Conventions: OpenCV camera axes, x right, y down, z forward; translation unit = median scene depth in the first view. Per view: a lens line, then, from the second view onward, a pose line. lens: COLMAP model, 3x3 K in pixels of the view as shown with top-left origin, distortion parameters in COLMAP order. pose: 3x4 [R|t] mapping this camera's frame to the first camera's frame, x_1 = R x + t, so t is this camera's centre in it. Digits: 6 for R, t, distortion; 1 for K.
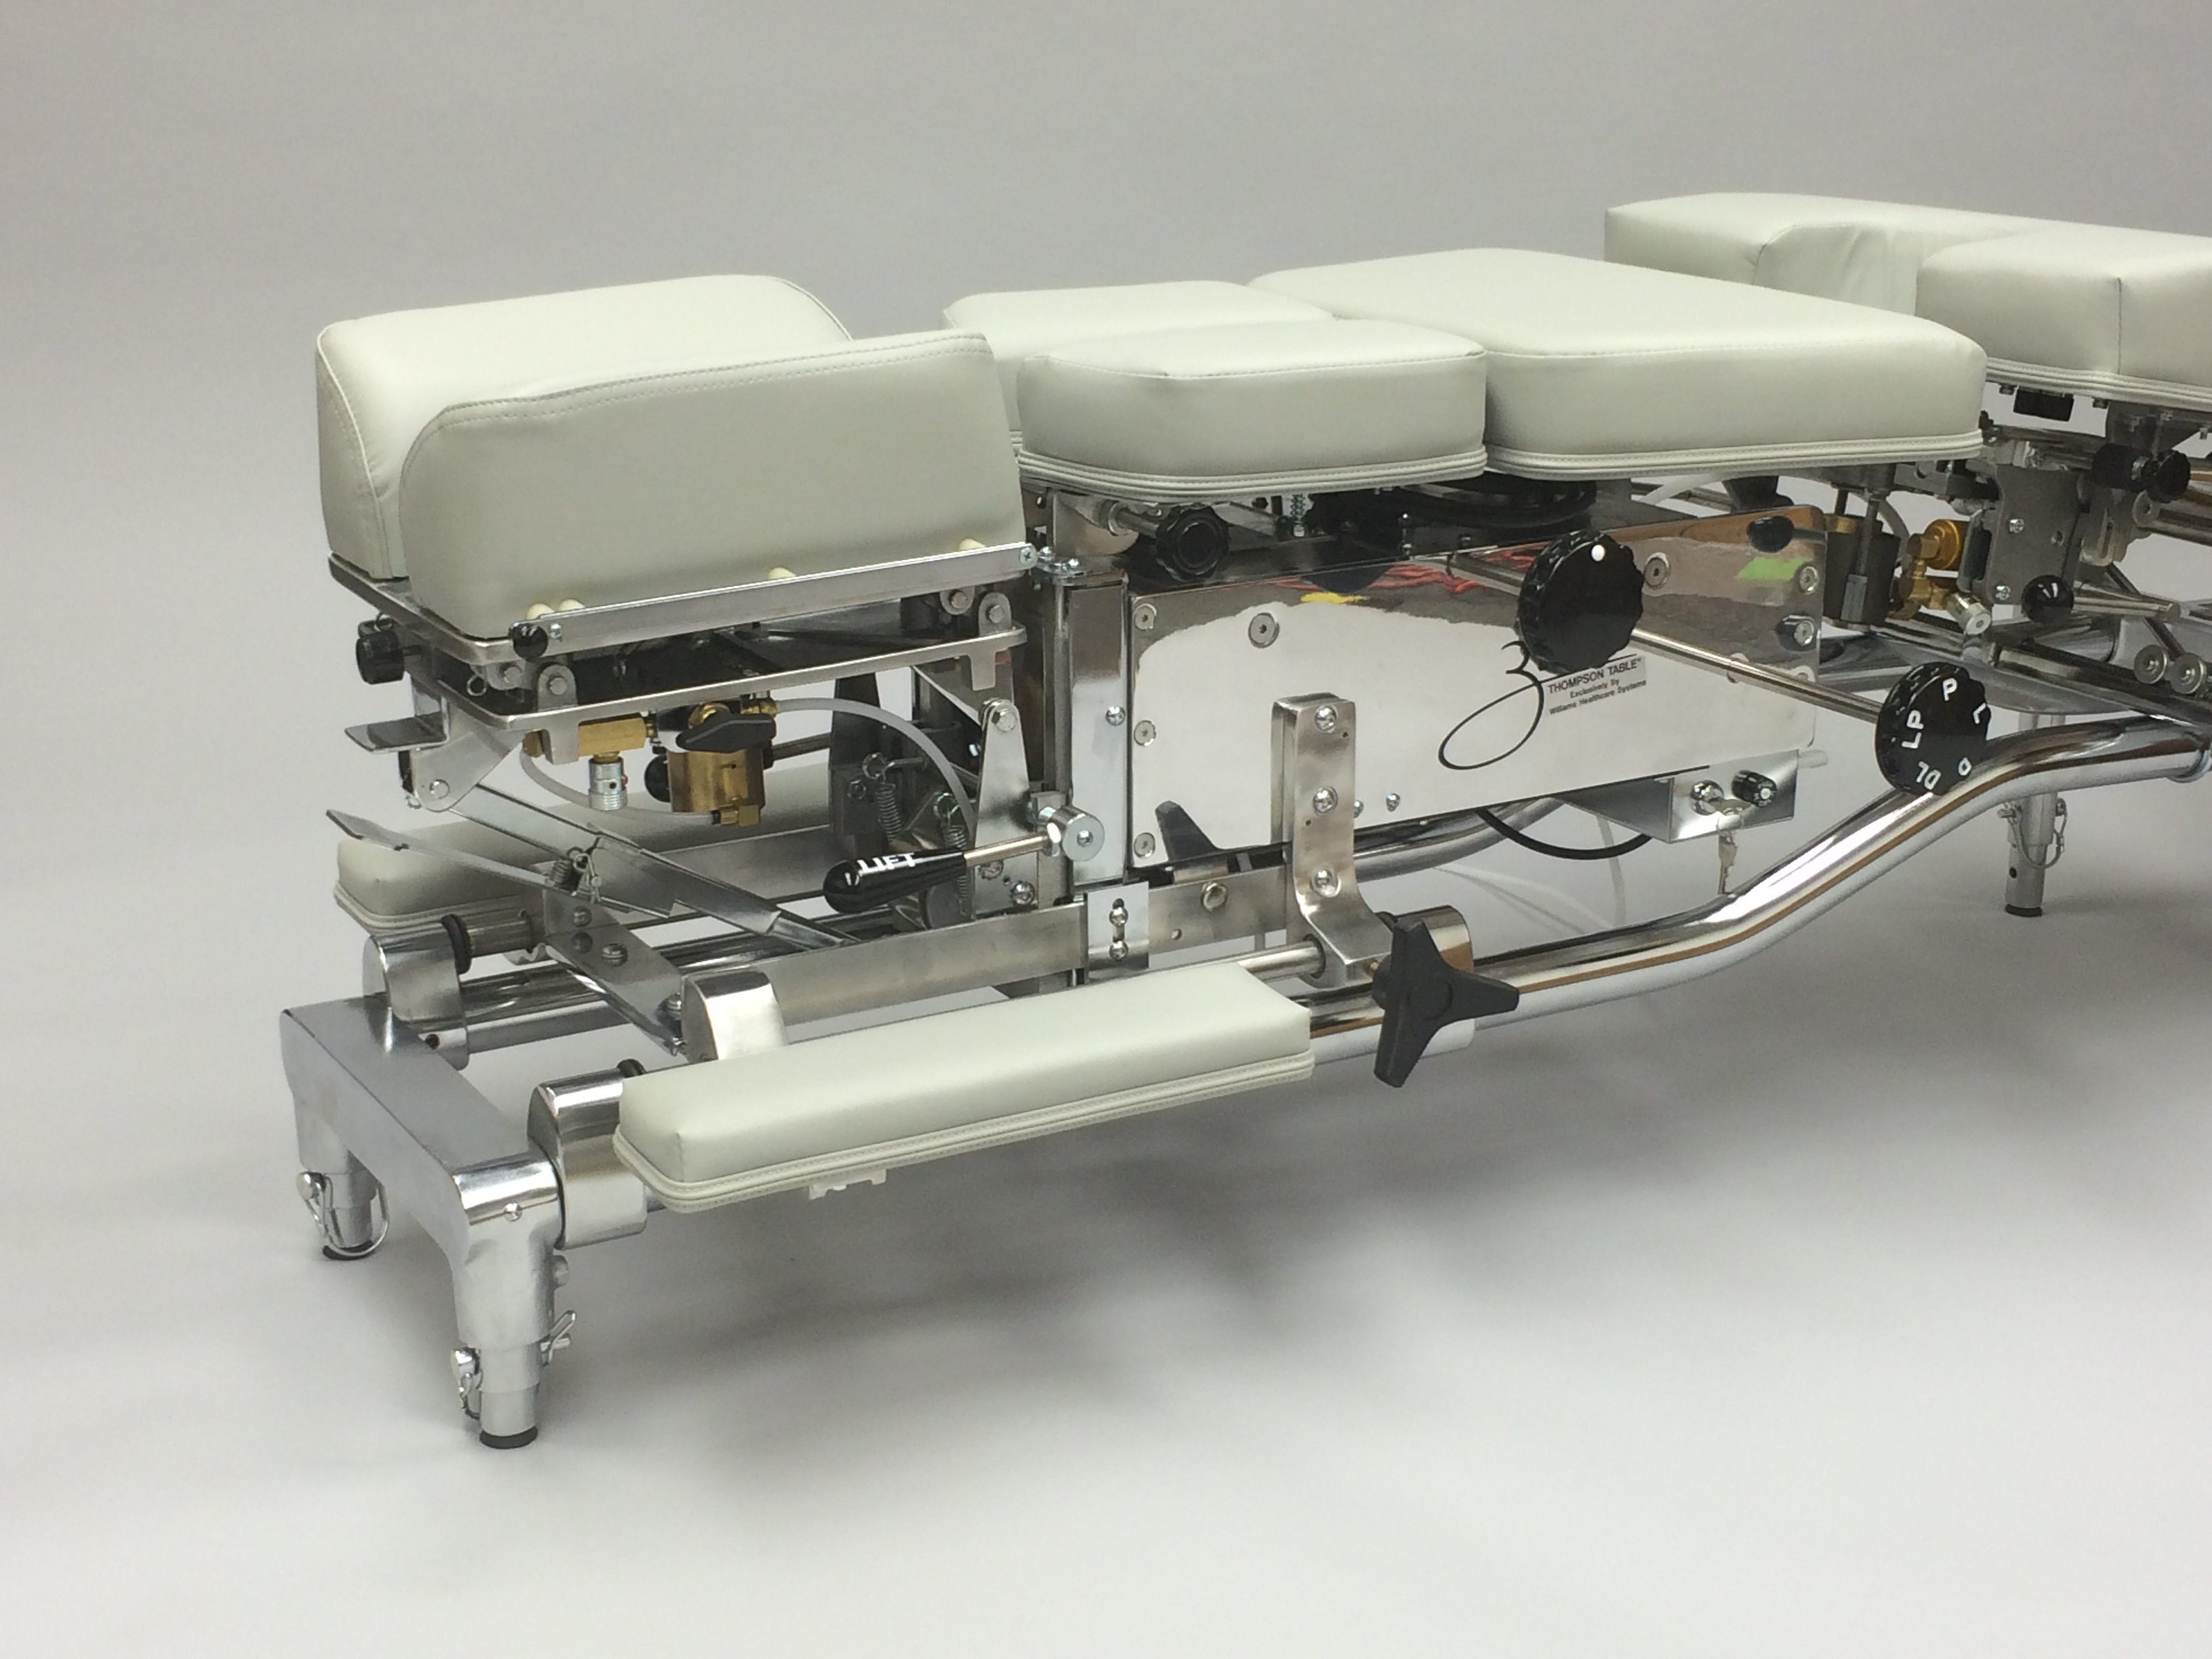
lens RADIAL K [[3230.4, 0, 1106.0], [0, 3230.4, 829.5], [0, 0, 1]] dist [0.049591, 0.021318]
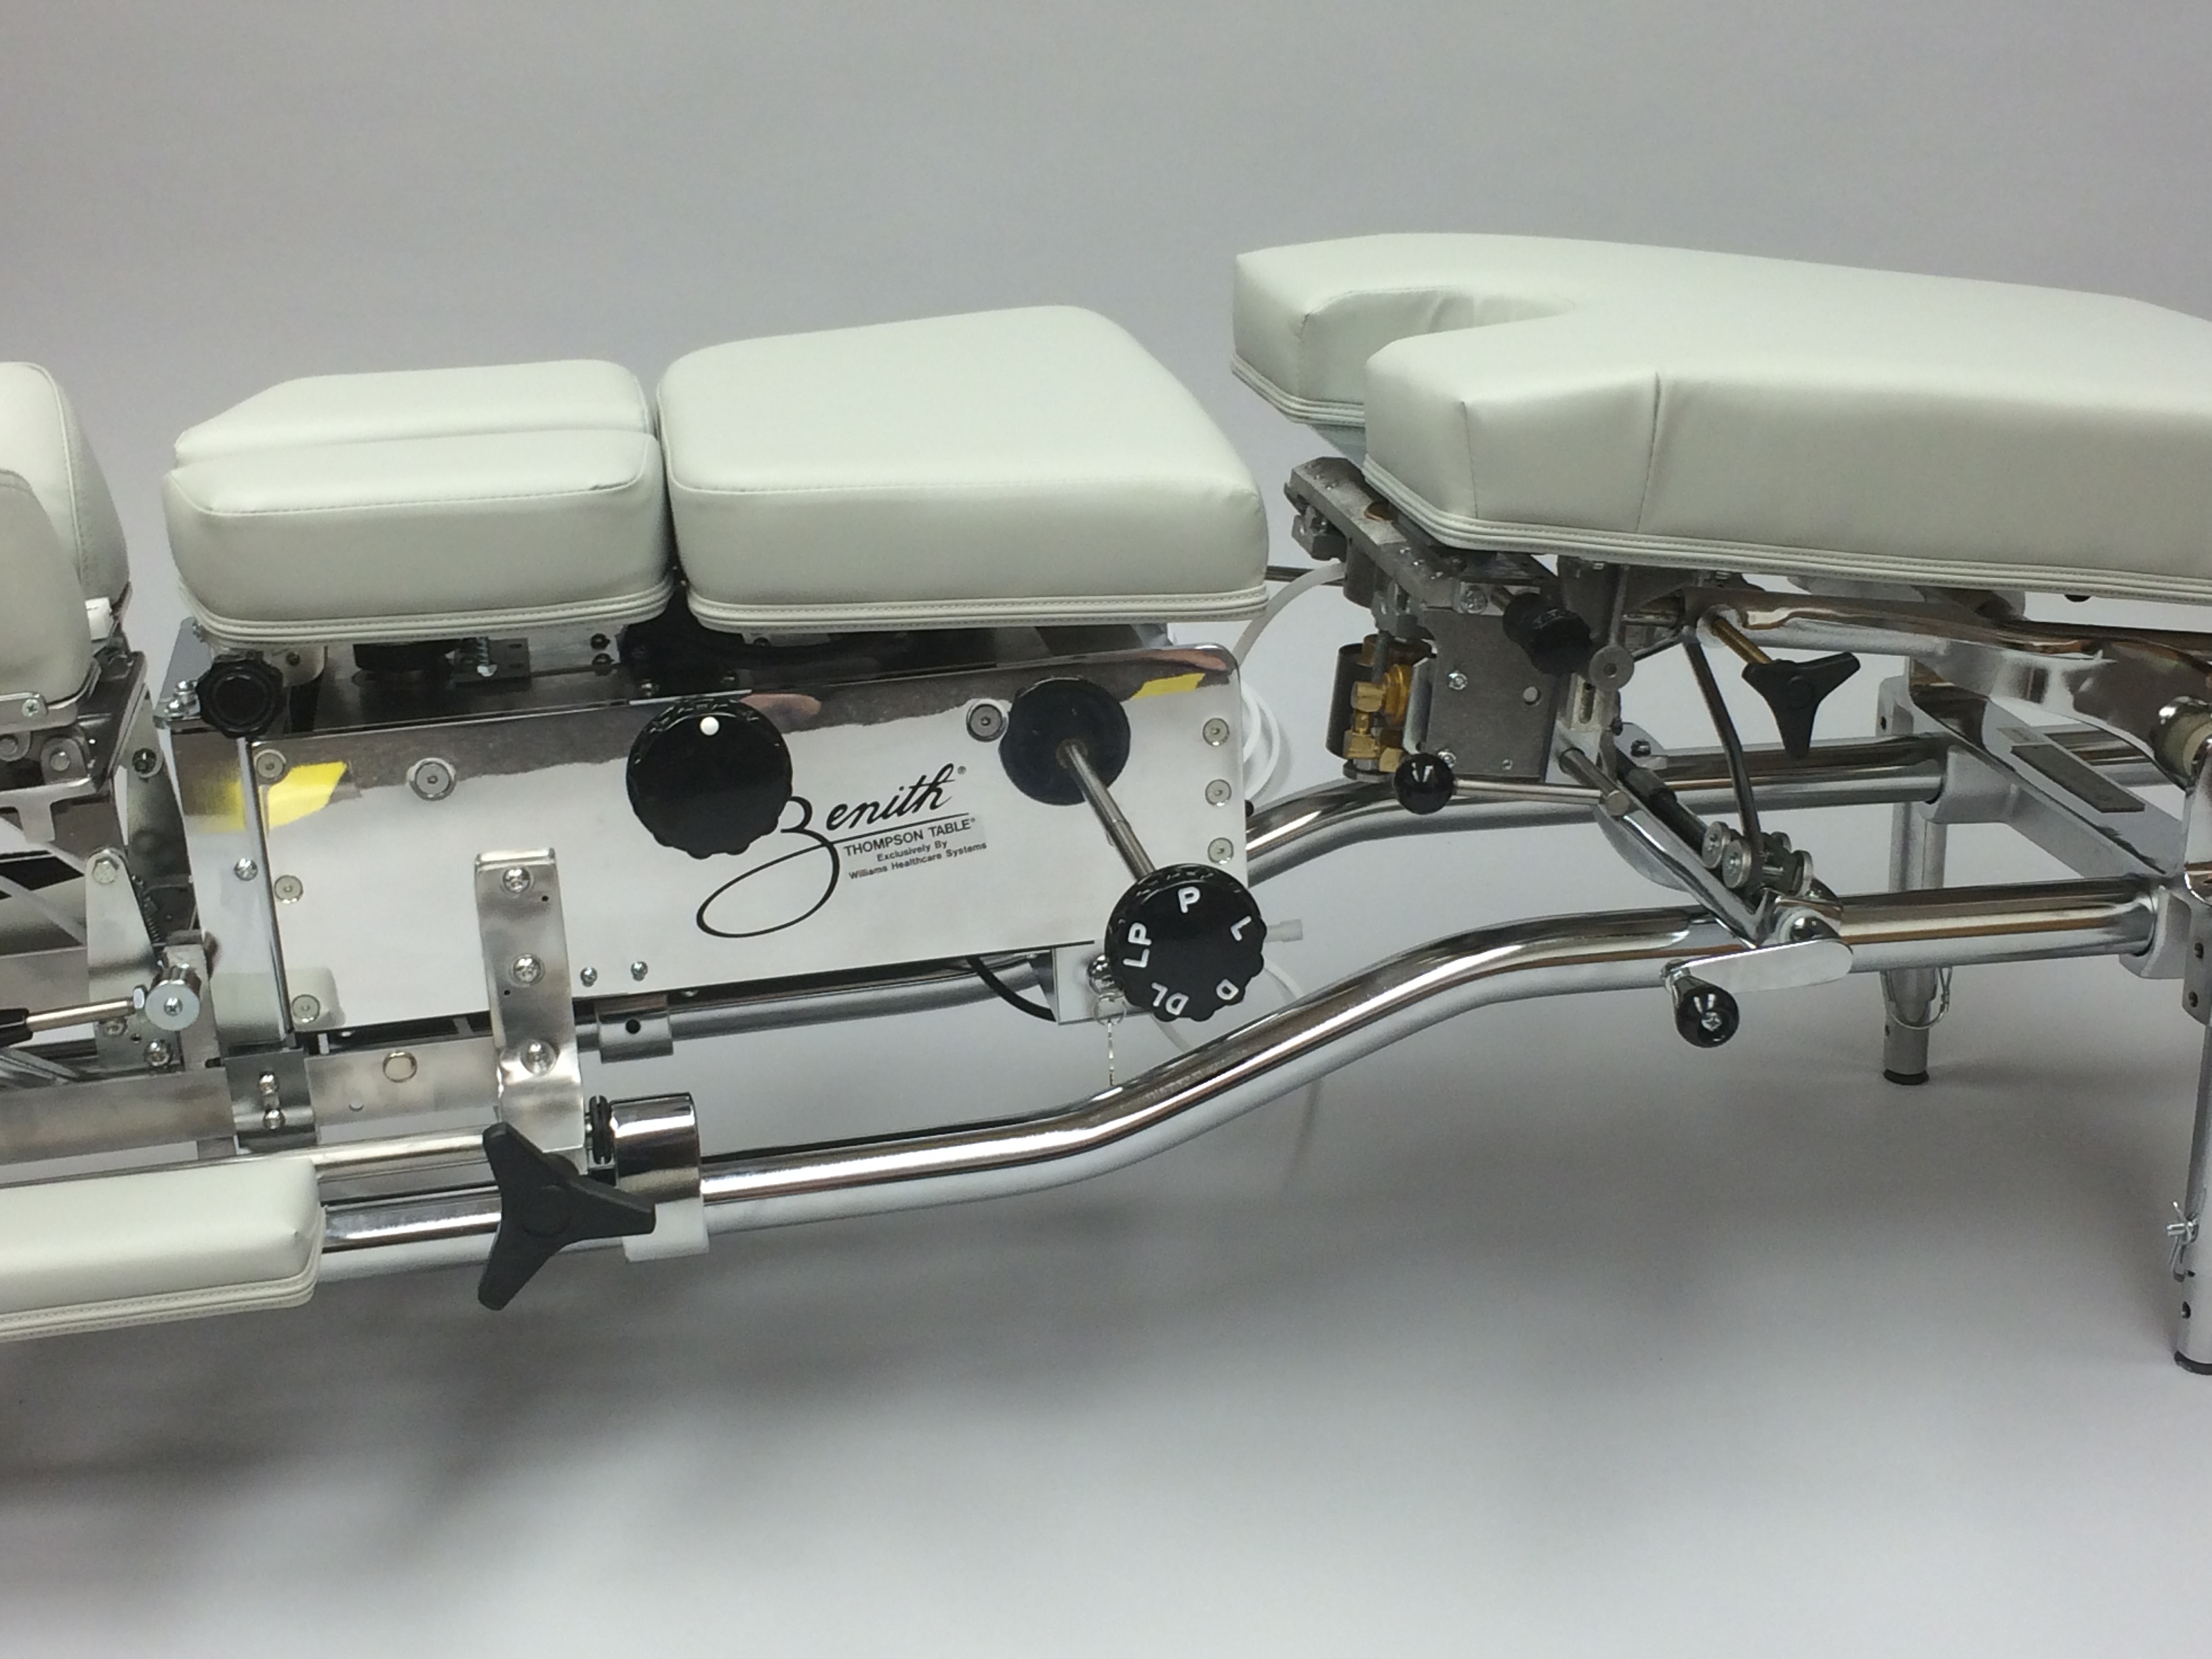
lens RADIAL K [[3230.4, 0, 1106.0], [0, 3230.4, 829.5], [0, 0, 1]] dist [0.049591, 0.021318]
pose [[0.943744, 0.069033, -0.323392, 0.507674], [-0.052824, 0.996880, 0.058645, -0.108879], [0.326432, -0.038263, 0.944446, 0.211250]]
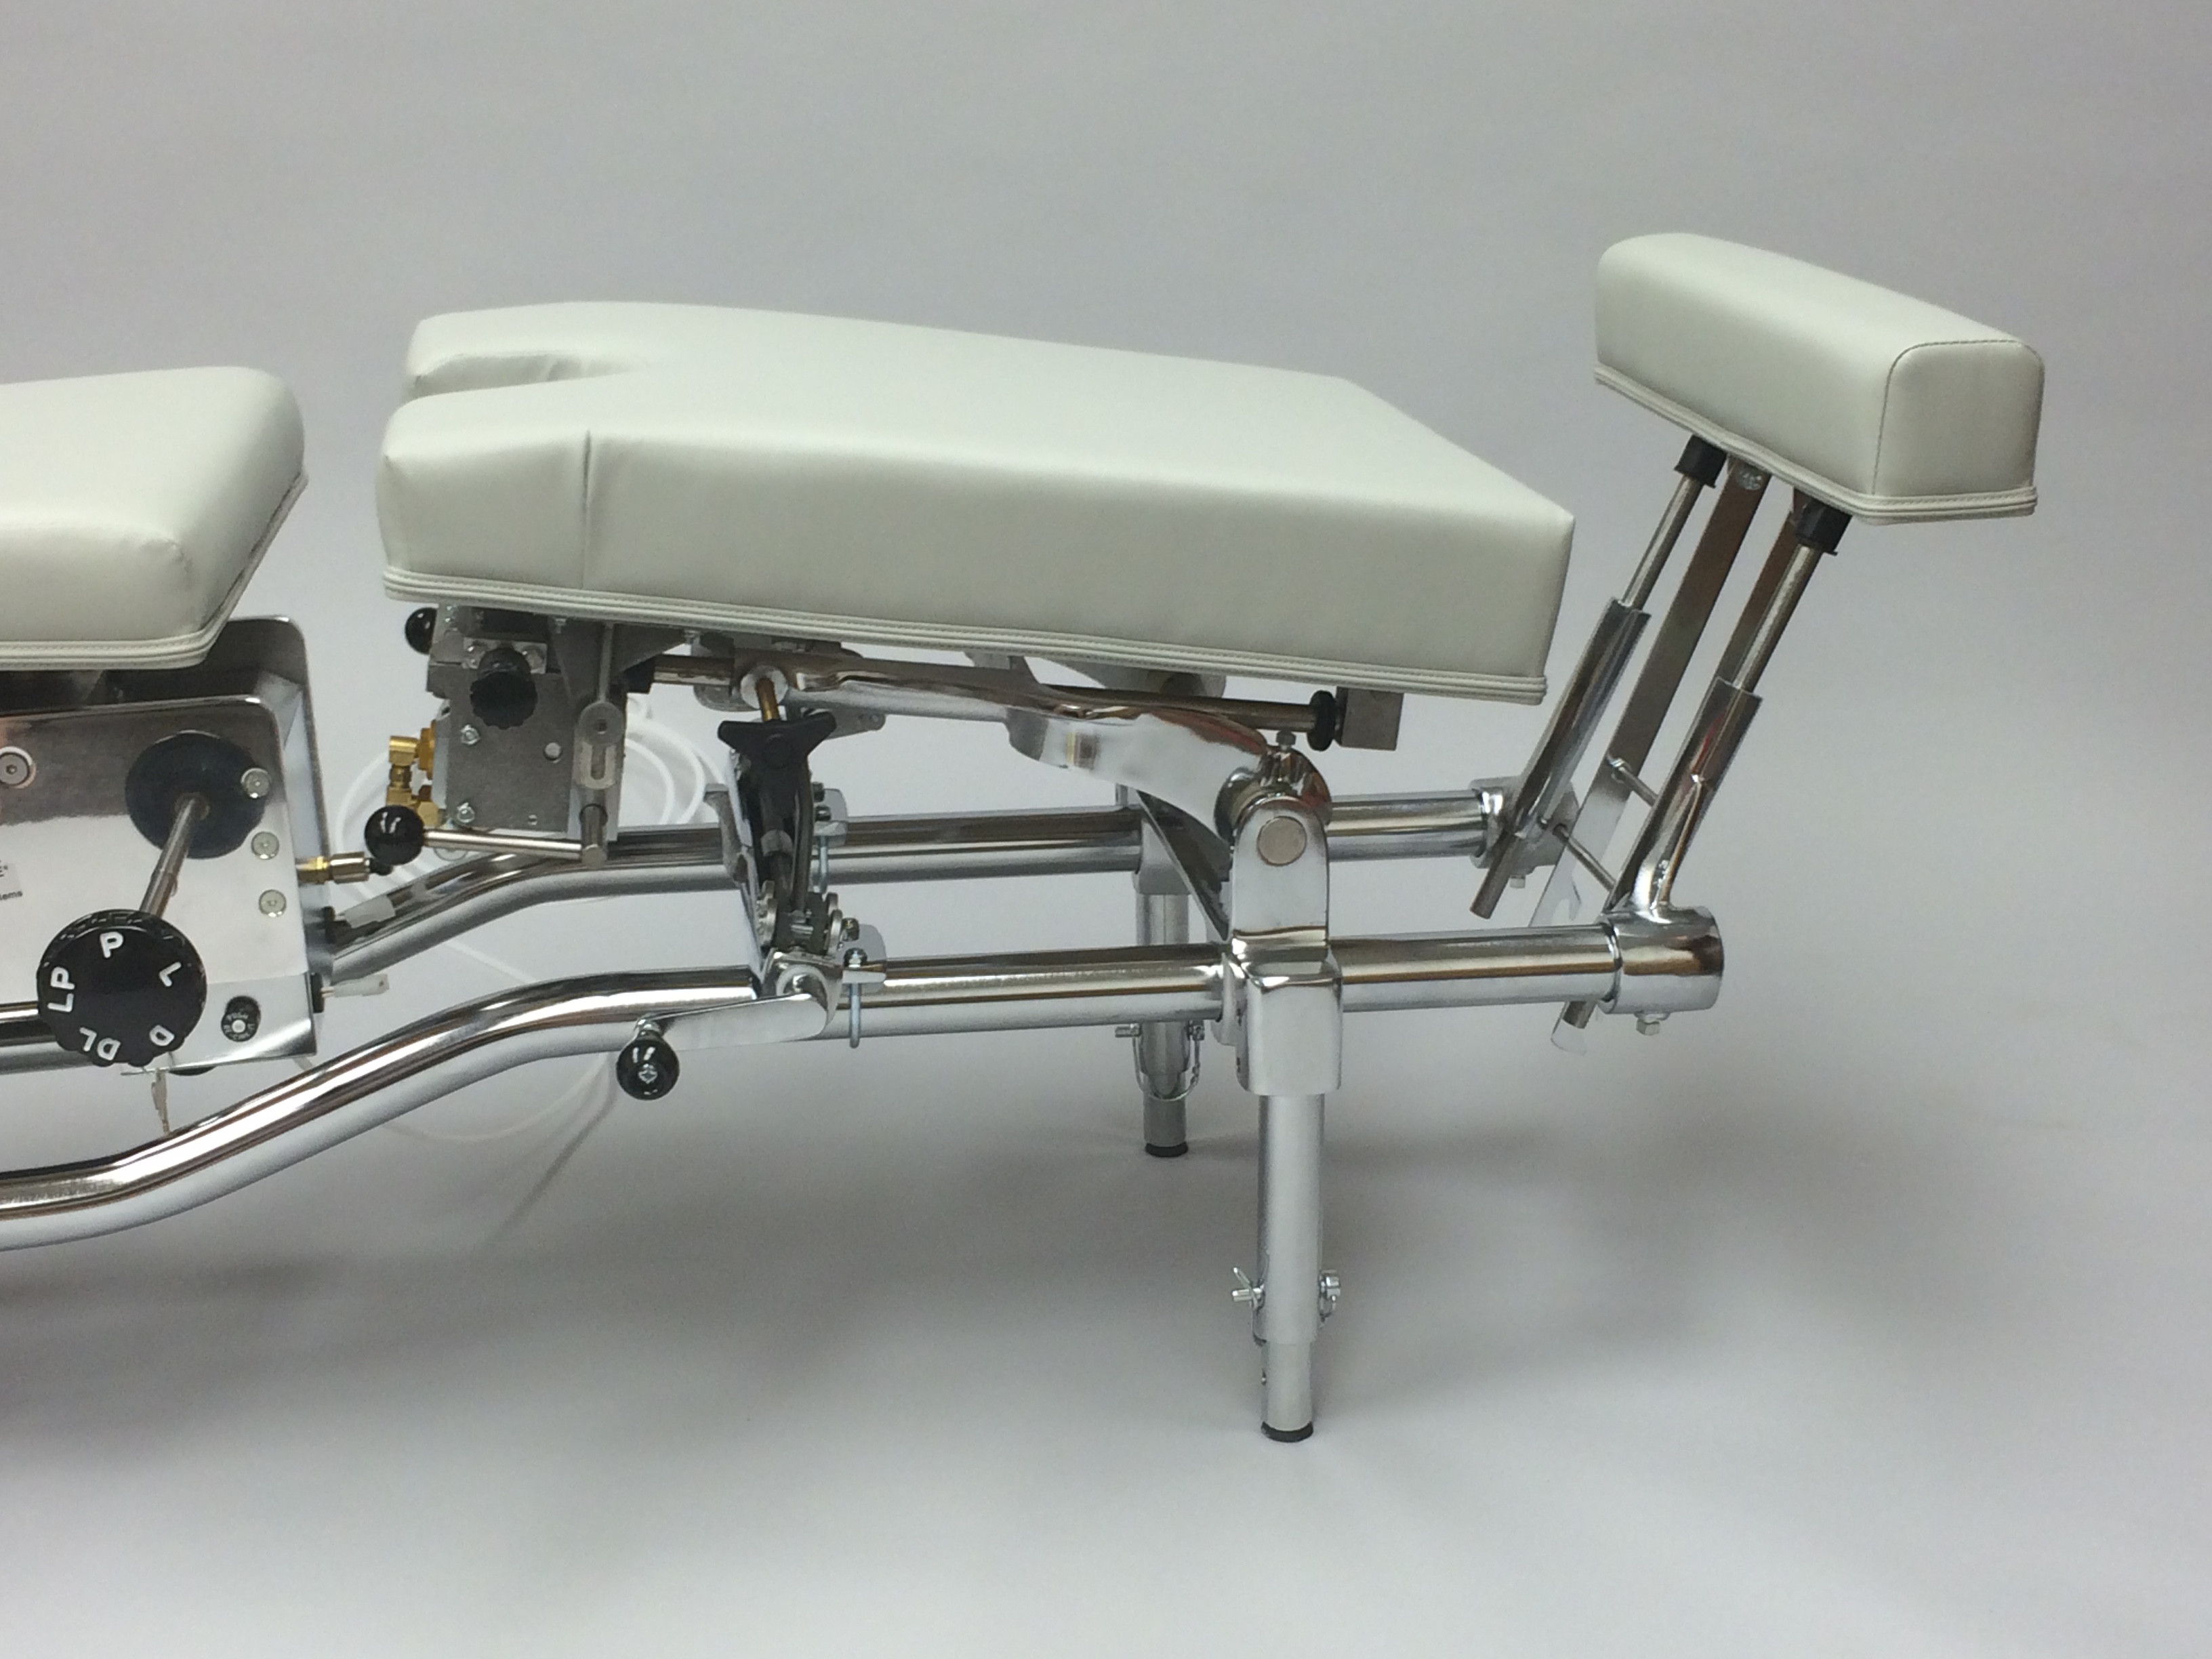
lens RADIAL K [[3230.4, 0, 1106.0], [0, 3230.4, 829.5], [0, 0, 1]] dist [0.049591, 0.021318]
pose [[0.936220, 0.073153, -0.343716, 0.787402], [-0.067319, 0.997313, 0.028893, -0.114563], [0.344906, -0.003912, 0.938629, 0.302689]]
